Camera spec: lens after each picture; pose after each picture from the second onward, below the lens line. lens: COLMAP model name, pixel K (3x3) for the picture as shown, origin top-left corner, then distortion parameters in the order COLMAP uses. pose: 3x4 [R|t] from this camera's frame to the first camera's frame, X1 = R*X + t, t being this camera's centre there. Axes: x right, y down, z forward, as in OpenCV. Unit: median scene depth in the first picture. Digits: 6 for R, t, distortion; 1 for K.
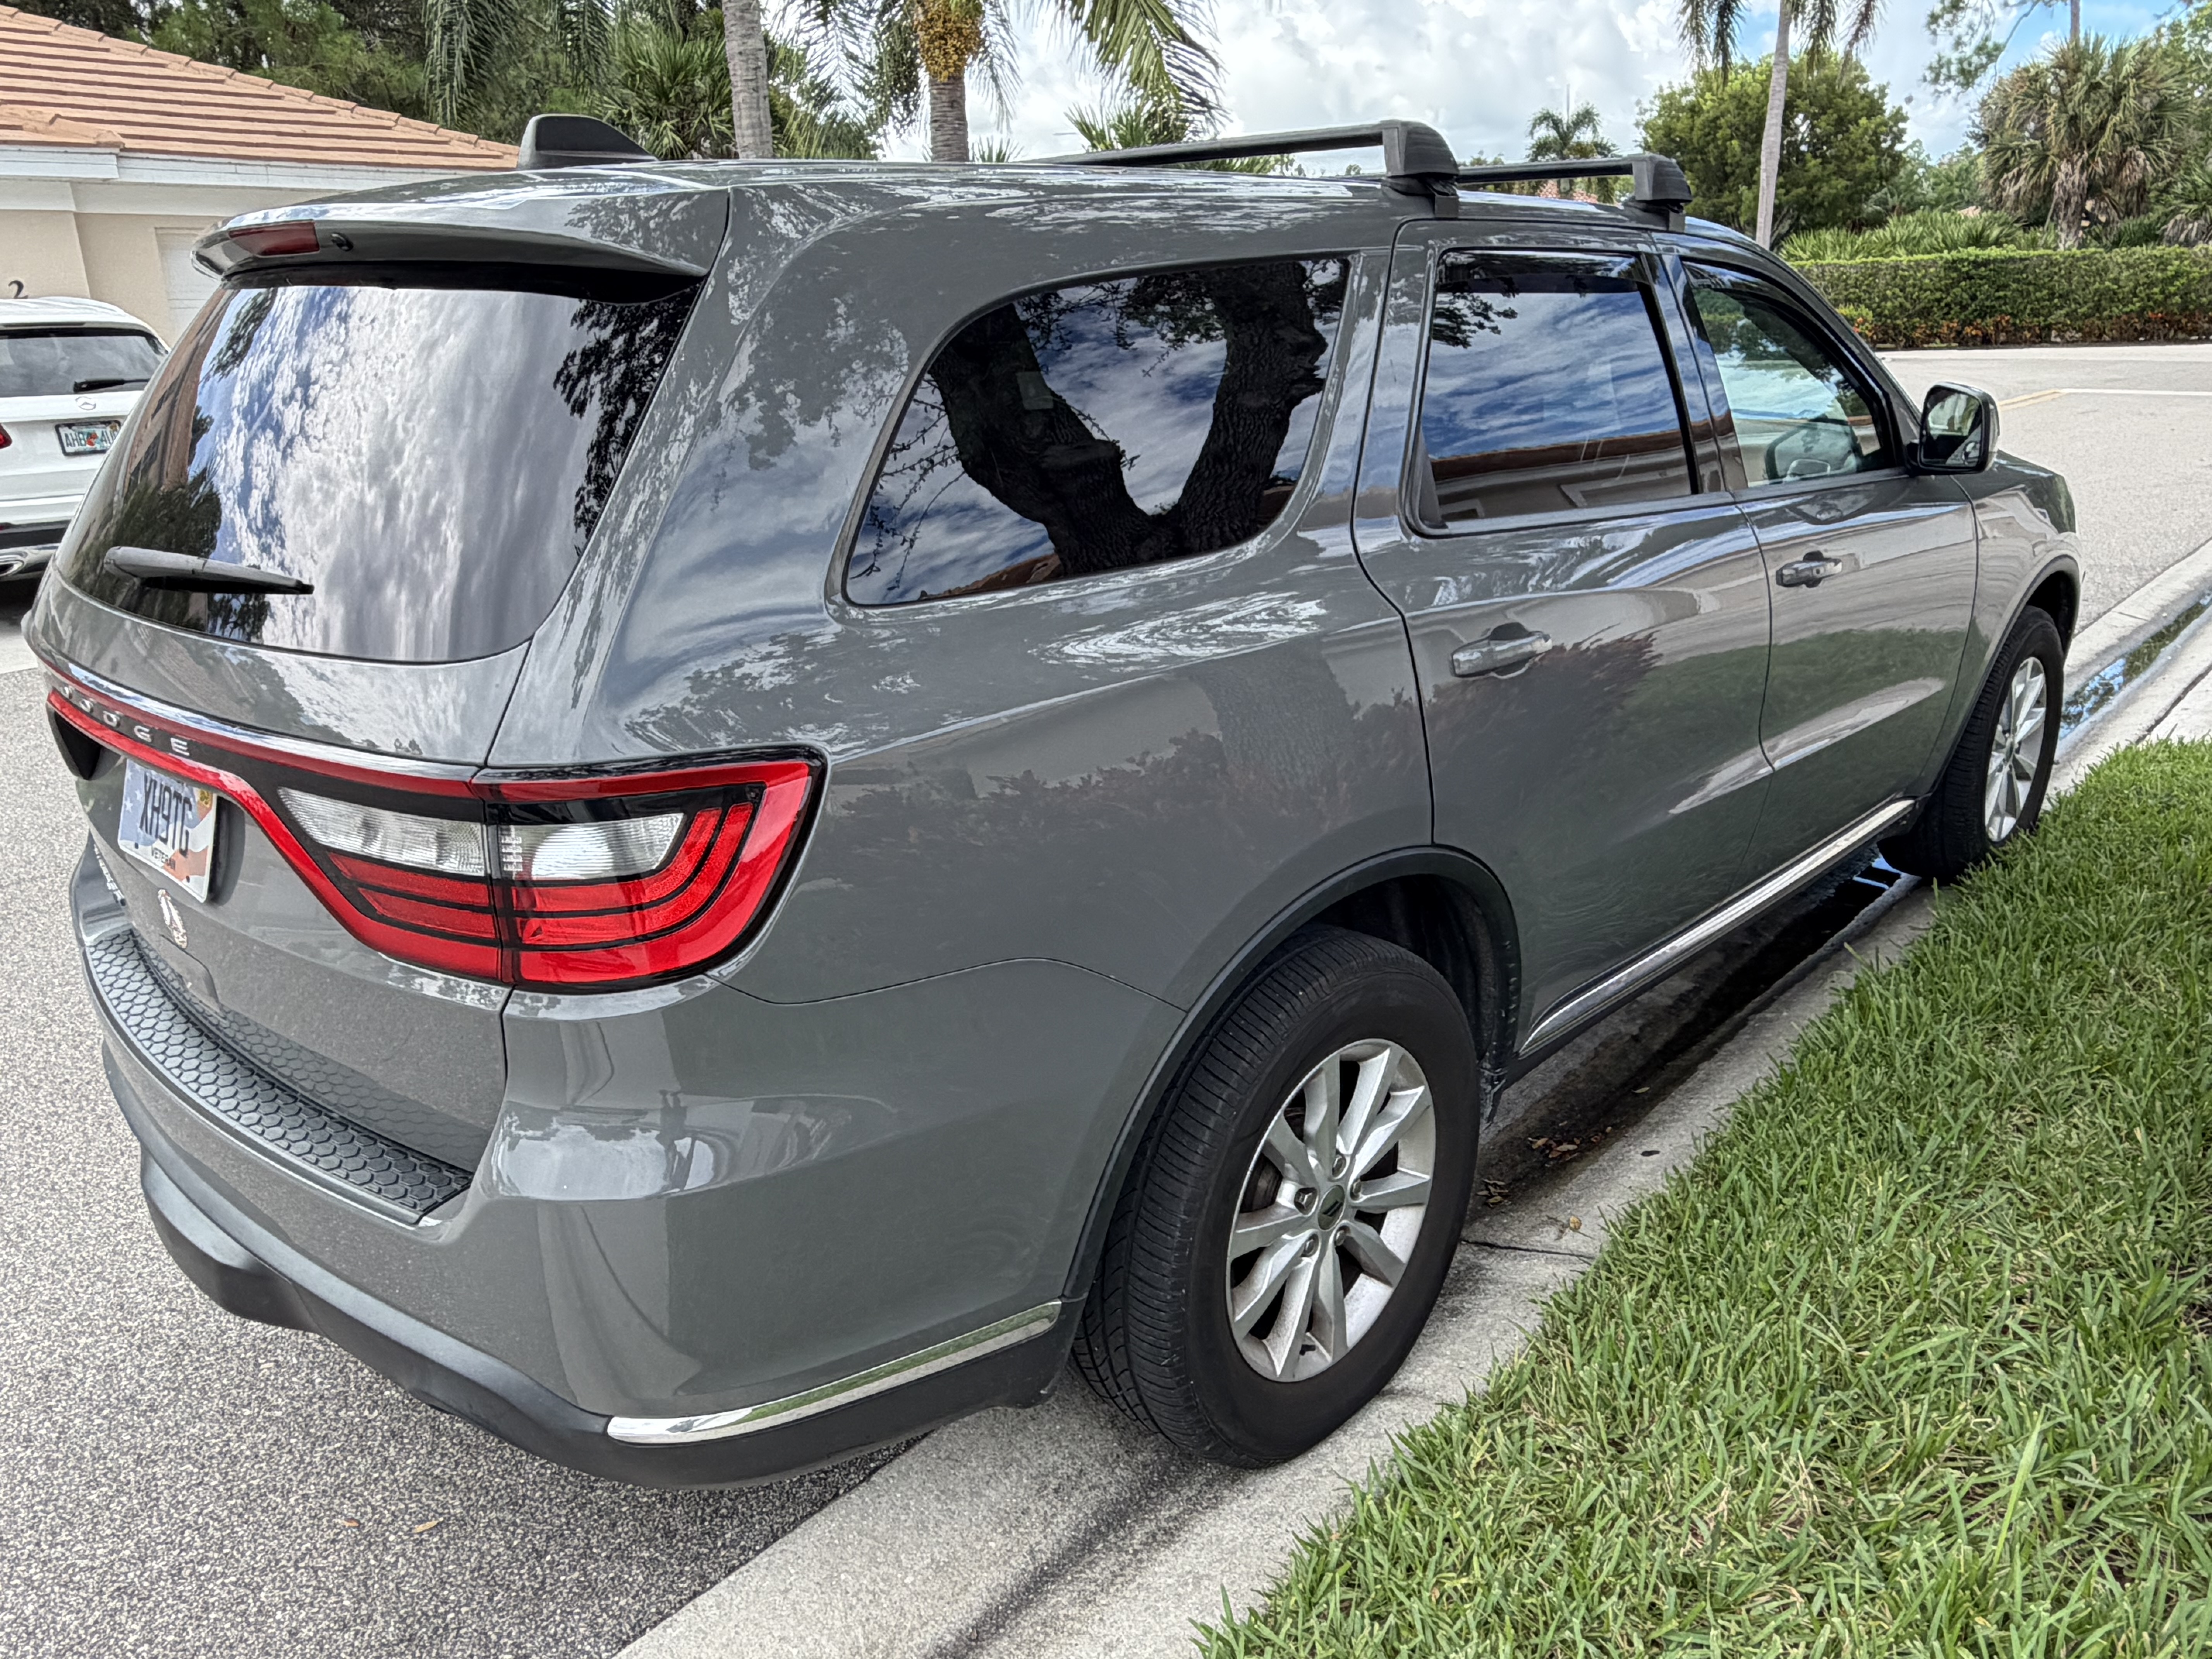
lens RADIAL K [[1637.2, 0, 1101.1], [0, 1637.2, 842.6], [0, 0, 1]] dist [0.005476, -0.002151]
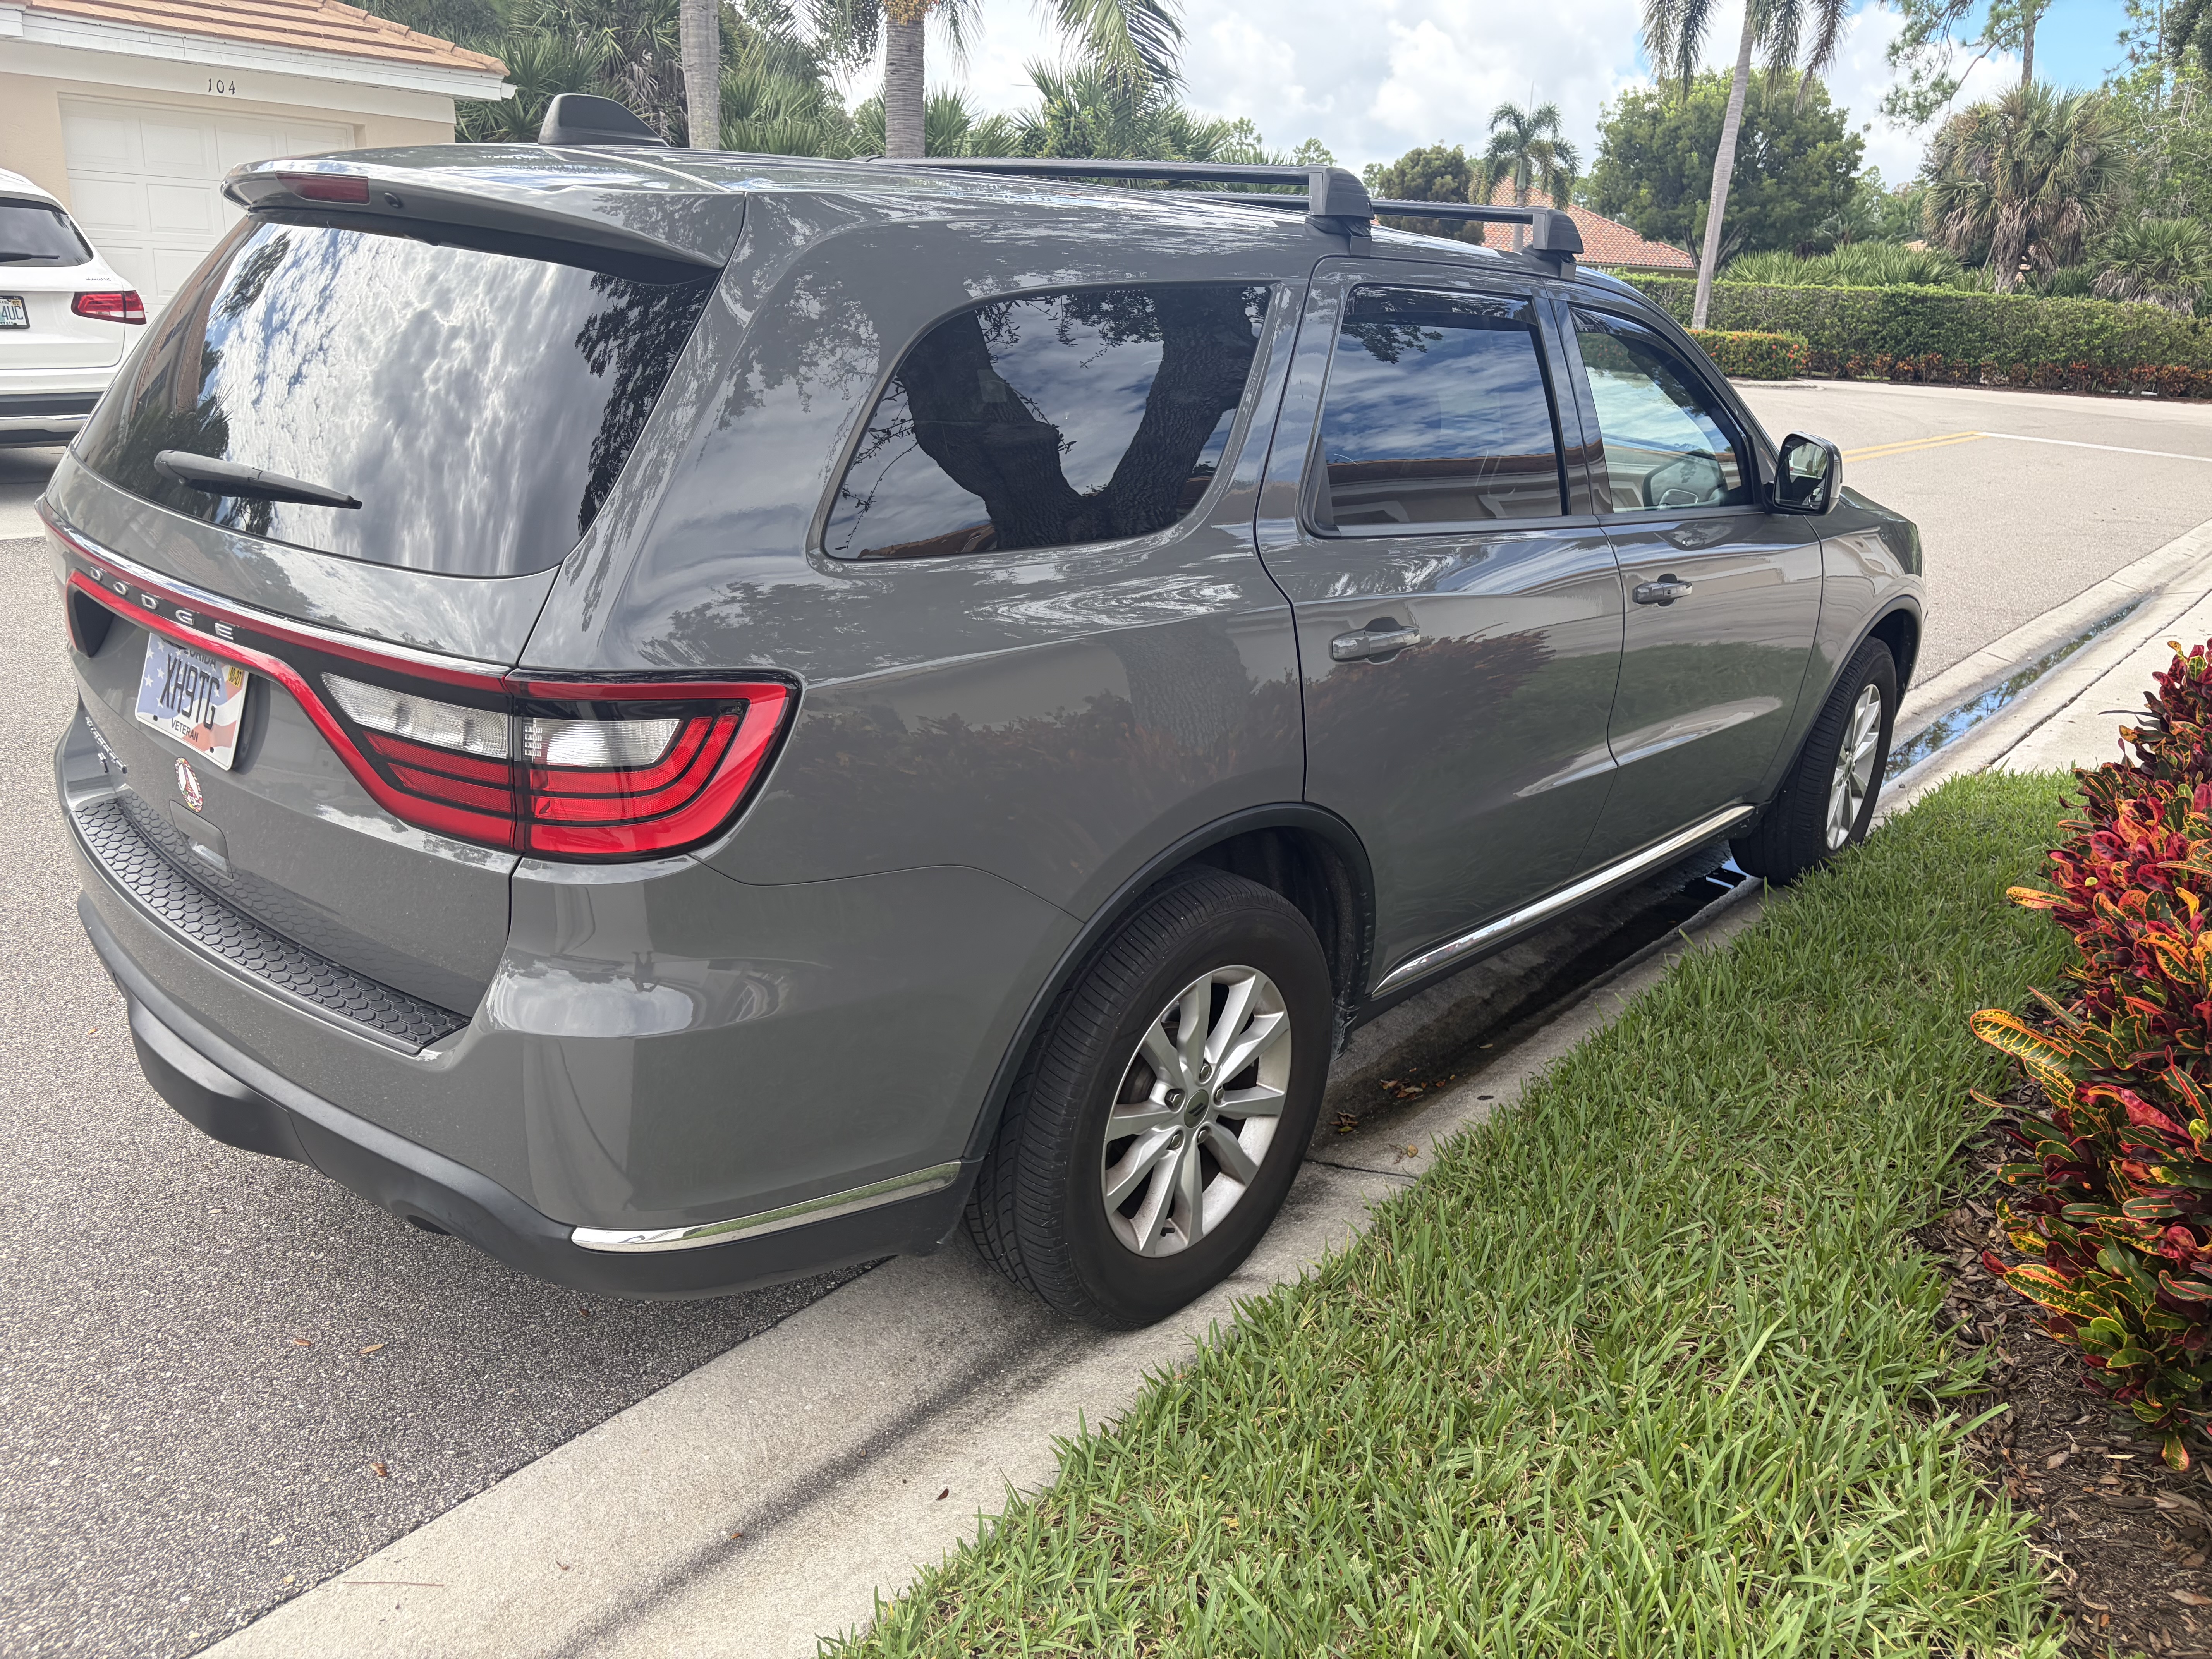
lens RADIAL K [[1678.0, 0, 1126.0], [0, 1678.0, 843.2], [0, 0, 1]] dist [0.048747, -0.047480]
pose [[0.995183, 0.068081, 0.070545, -0.005384], [-0.069107, 0.997535, 0.012201, 0.022782], [-0.069541, -0.017018, 0.997434, -0.168559]]
